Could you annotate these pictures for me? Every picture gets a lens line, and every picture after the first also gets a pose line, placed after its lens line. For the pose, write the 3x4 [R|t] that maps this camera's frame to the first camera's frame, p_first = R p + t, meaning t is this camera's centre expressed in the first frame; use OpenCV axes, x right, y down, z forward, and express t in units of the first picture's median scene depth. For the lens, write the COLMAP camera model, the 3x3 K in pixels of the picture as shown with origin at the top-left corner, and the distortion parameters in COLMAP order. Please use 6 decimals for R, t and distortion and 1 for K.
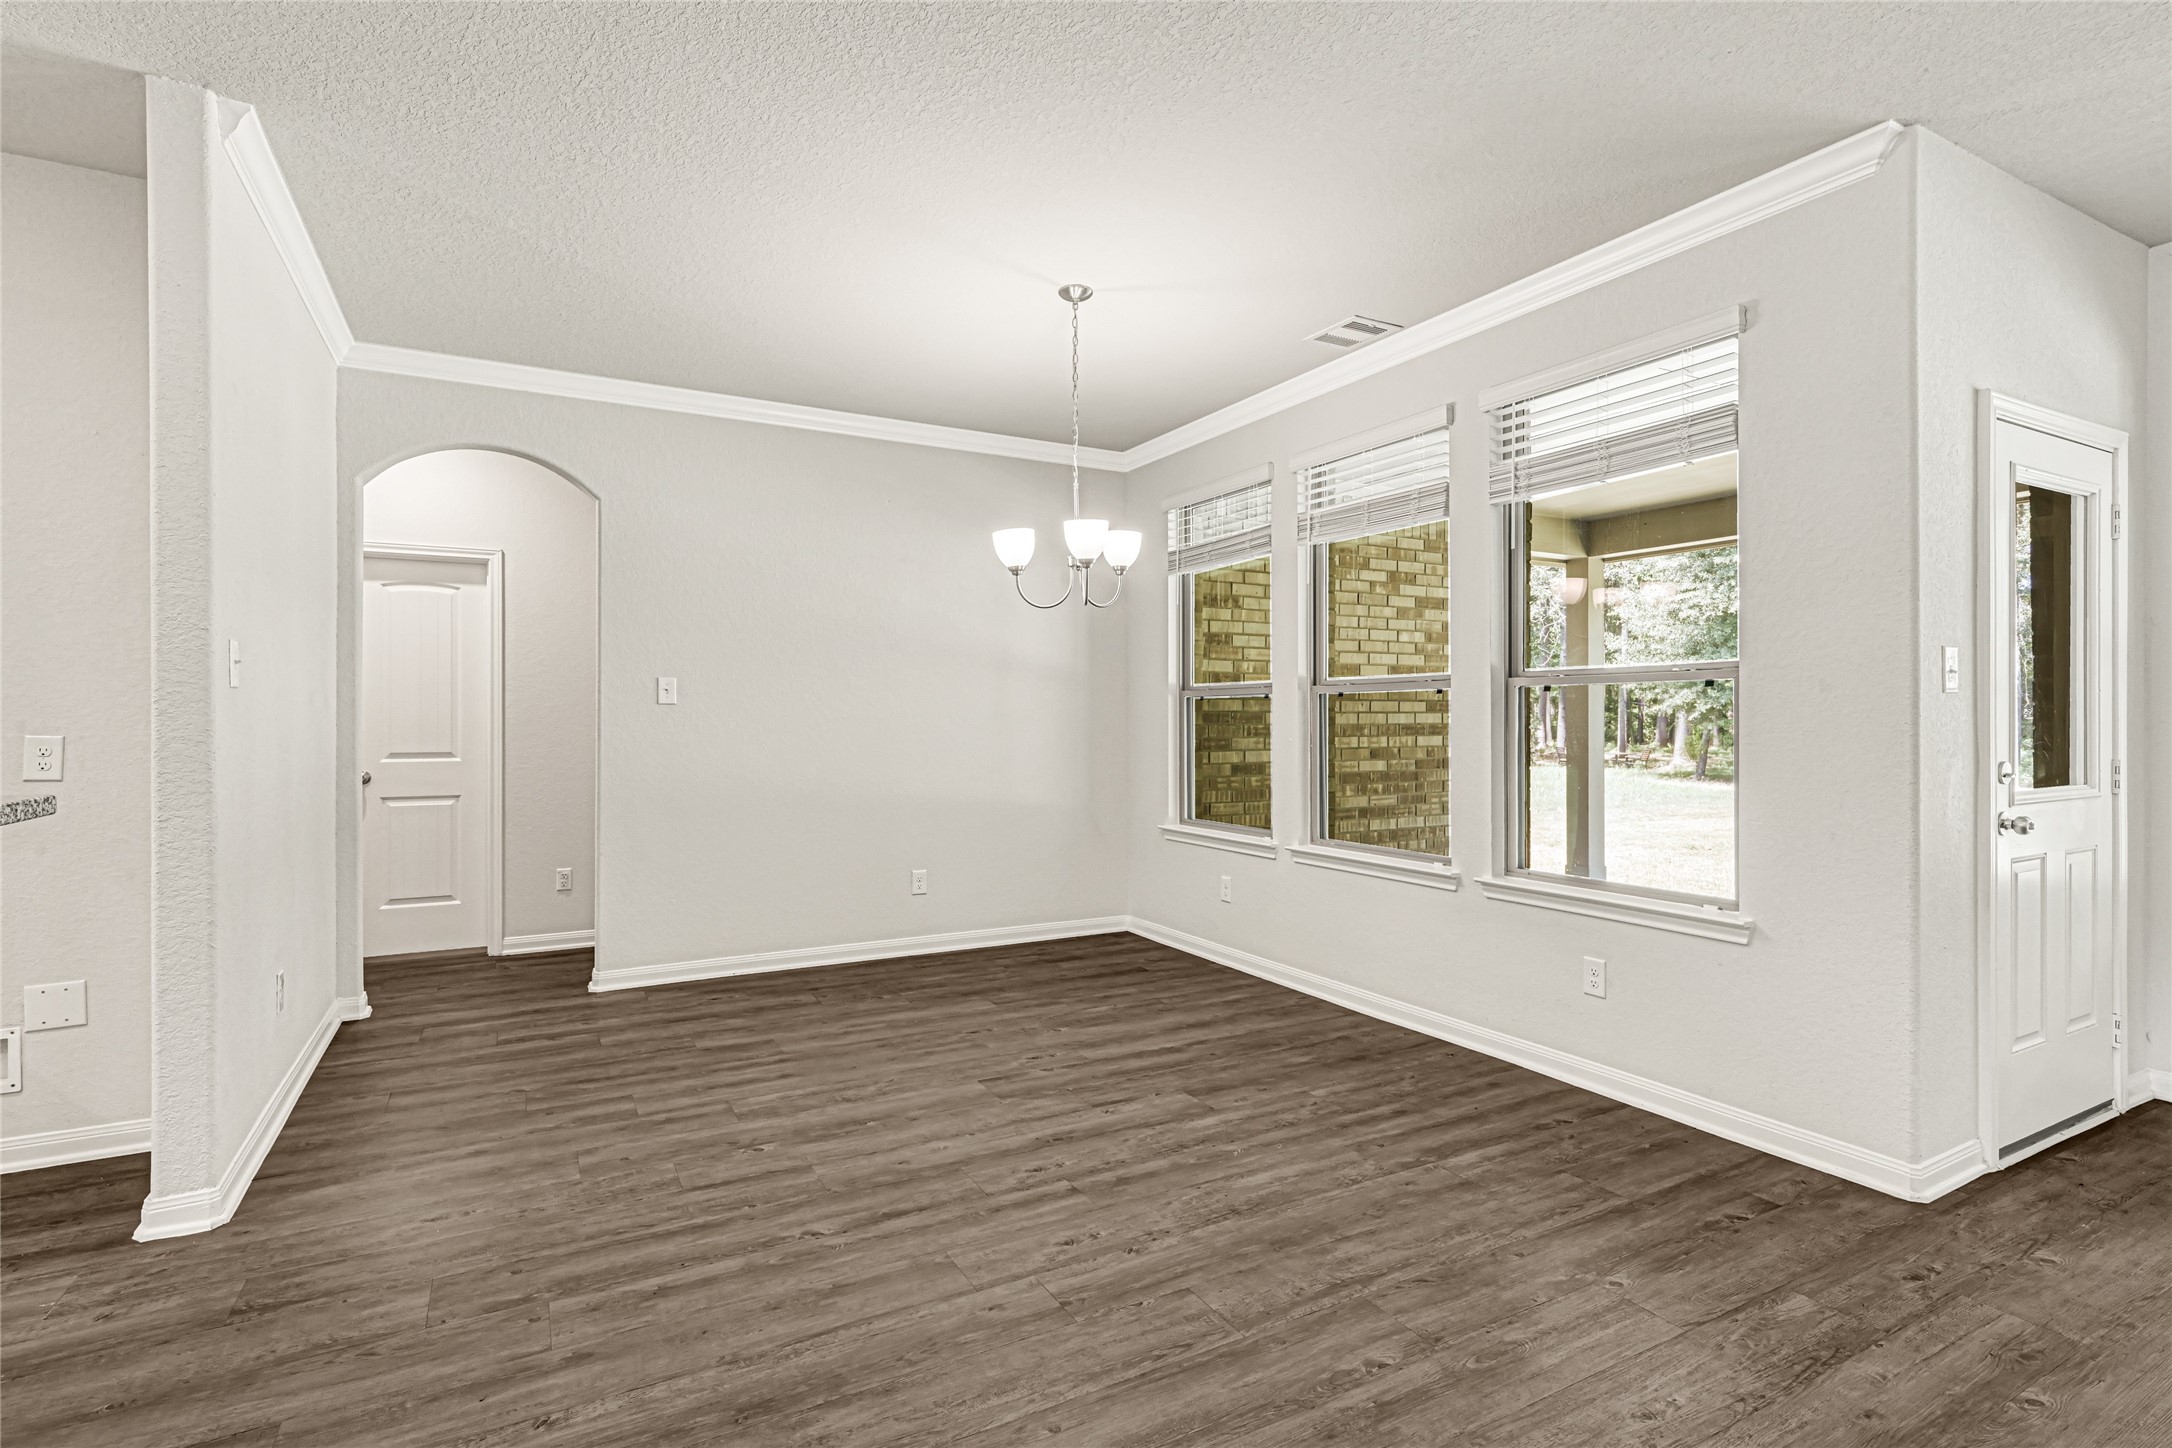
lens RADIAL K [[1047.5, 0, 1094.1], [0, 1047.5, 720.4], [0, 0, 1]] dist [0.005207, -0.000870]
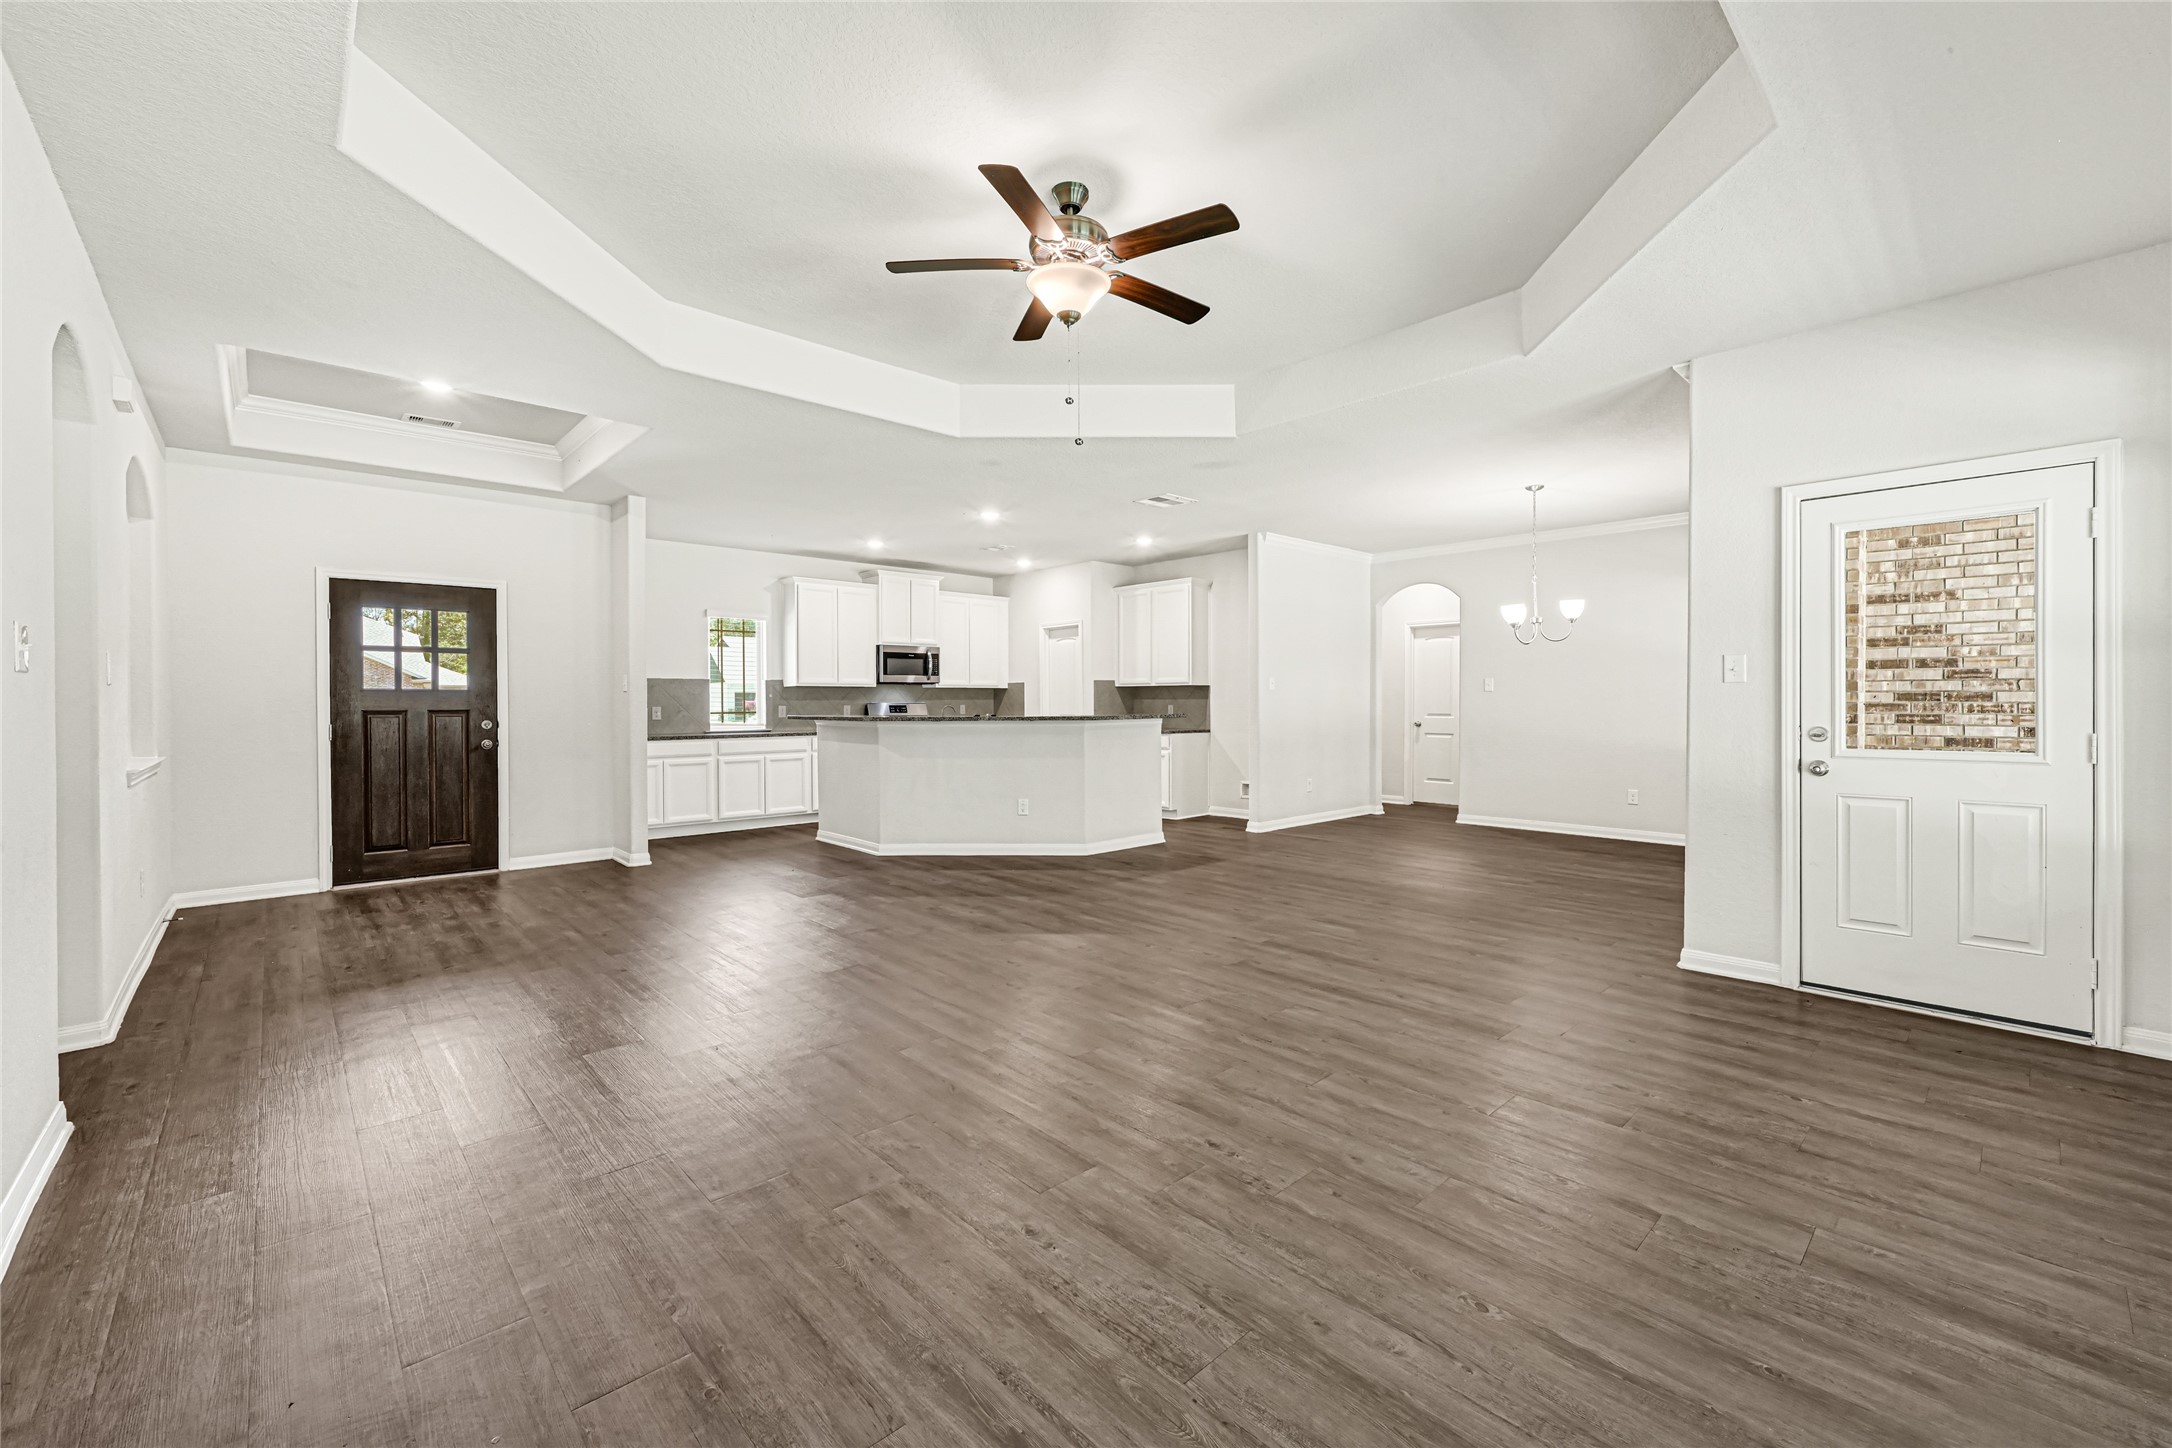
lens RADIAL K [[884.6, 0, 1067.8], [0, 884.6, 727.0], [0, 0, 1]] dist [0.000282, 0.000308]
pose [[0.222894, 0.030365, -0.974370, 1.142001], [0.001843, 0.999500, 0.031570, -0.002174], [0.974841, -0.008832, 0.222727, -0.204424]]
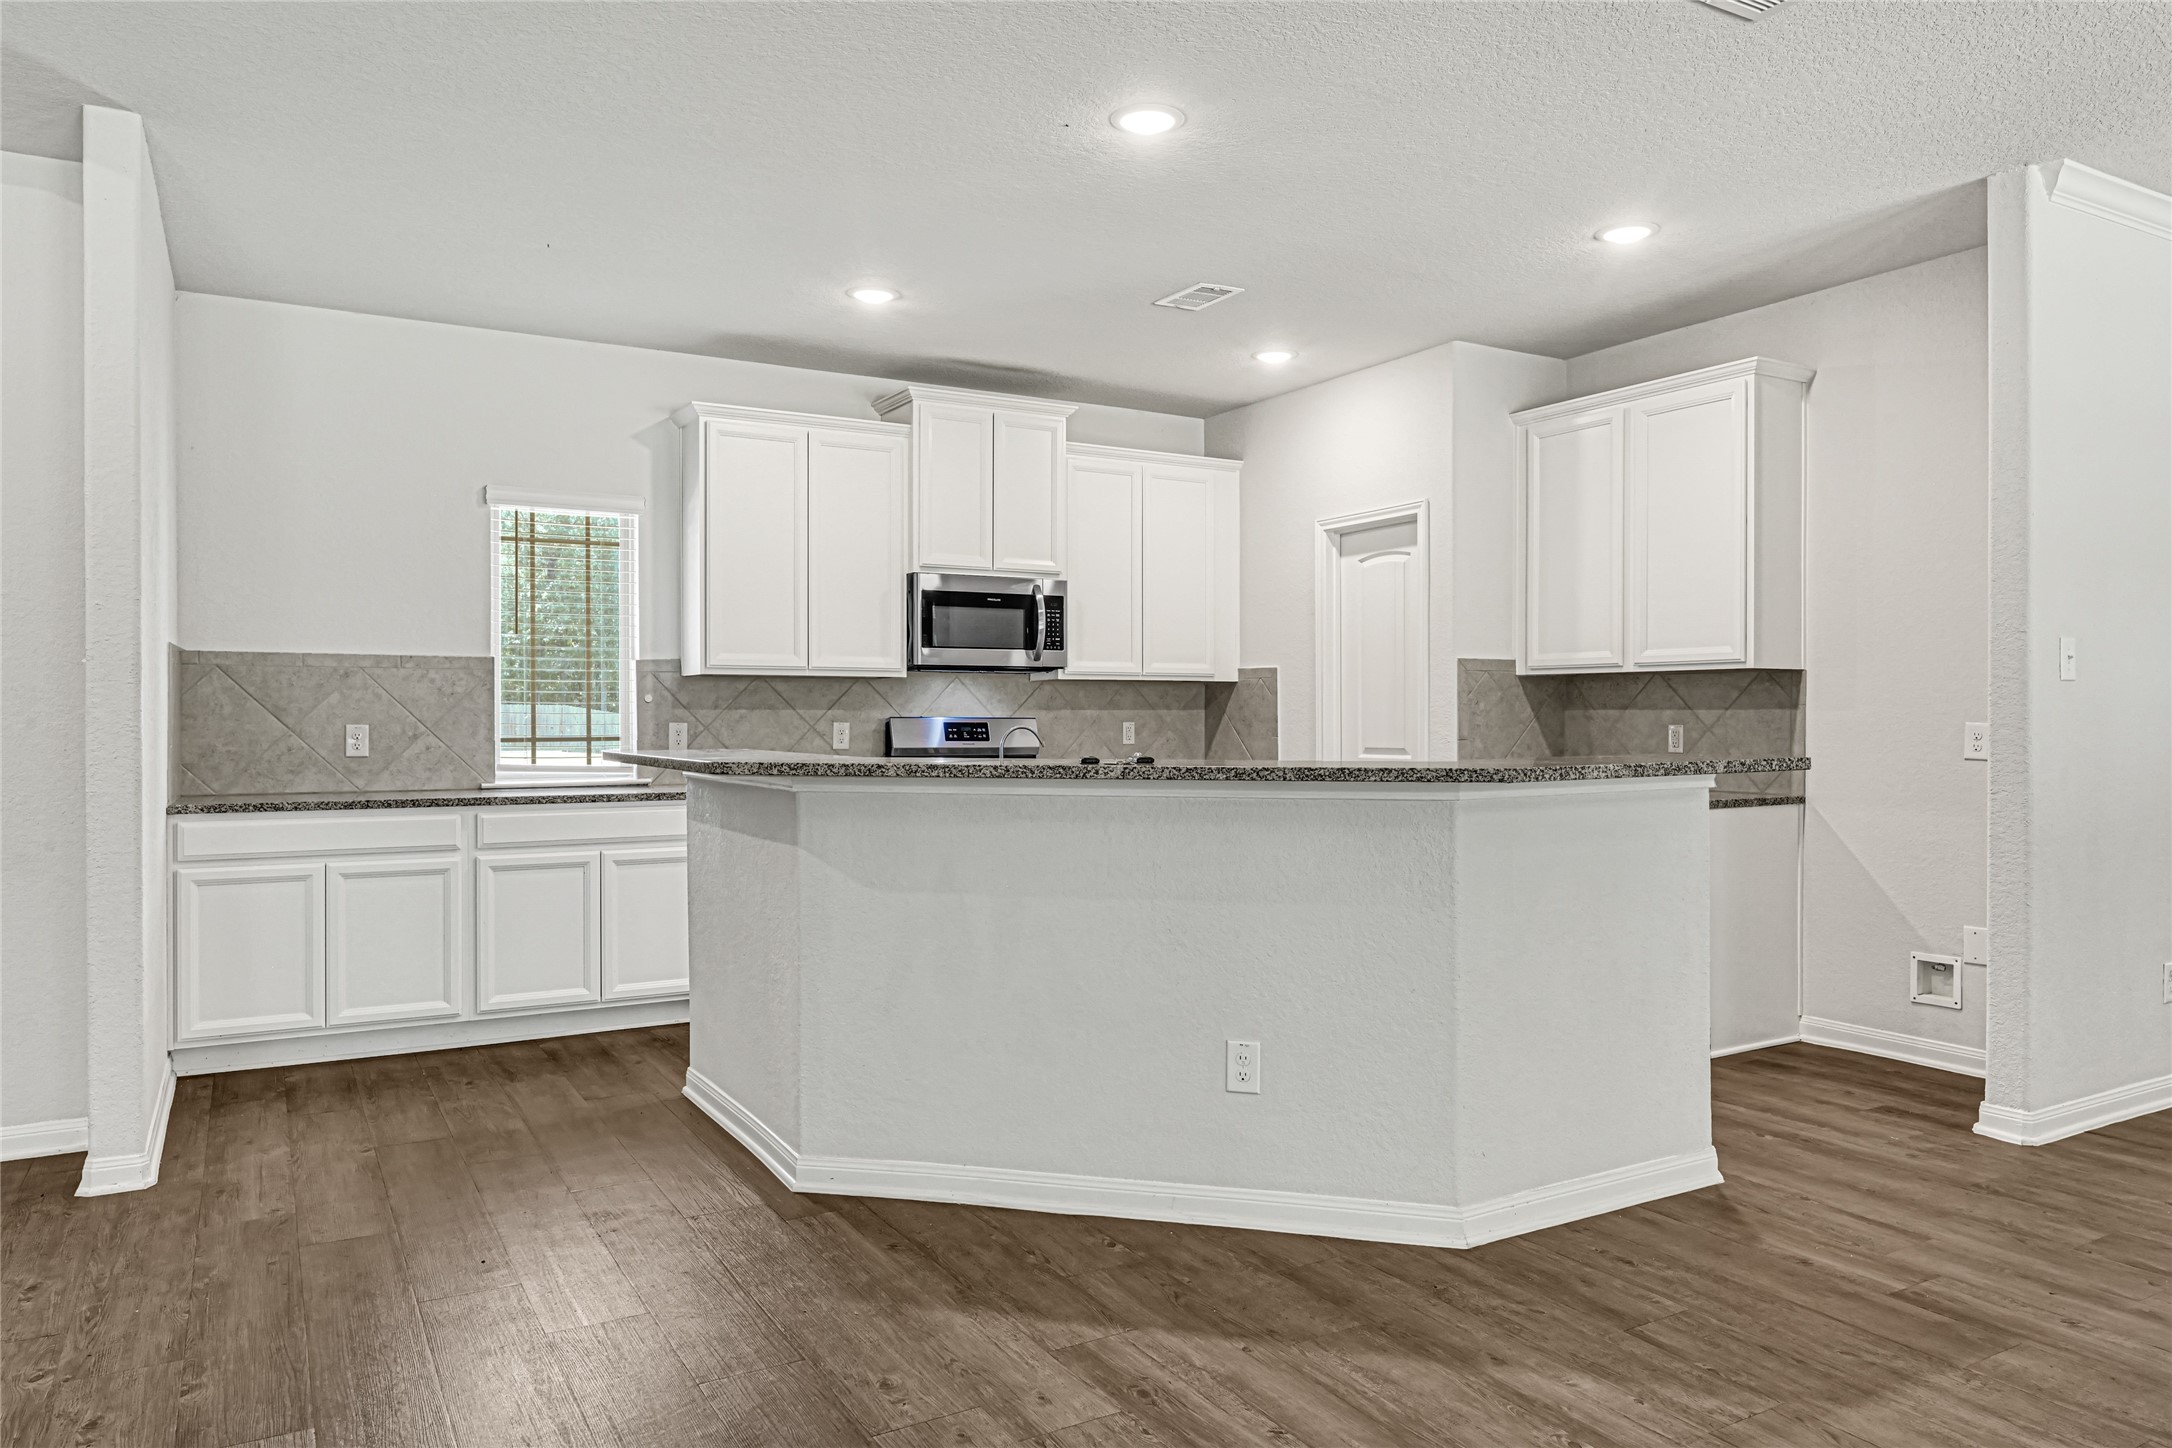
lens RADIAL K [[1430.8, 0, 1078.4], [0, 1430.8, 716.1], [0, 0, 1]] dist [-0.006496, -0.001764]
pose [[0.018703, 0.003348, -0.999819, 0.387569], [-0.000846, 0.999994, 0.003332, 0.001259], [0.999825, 0.000784, 0.018705, -0.042580]]
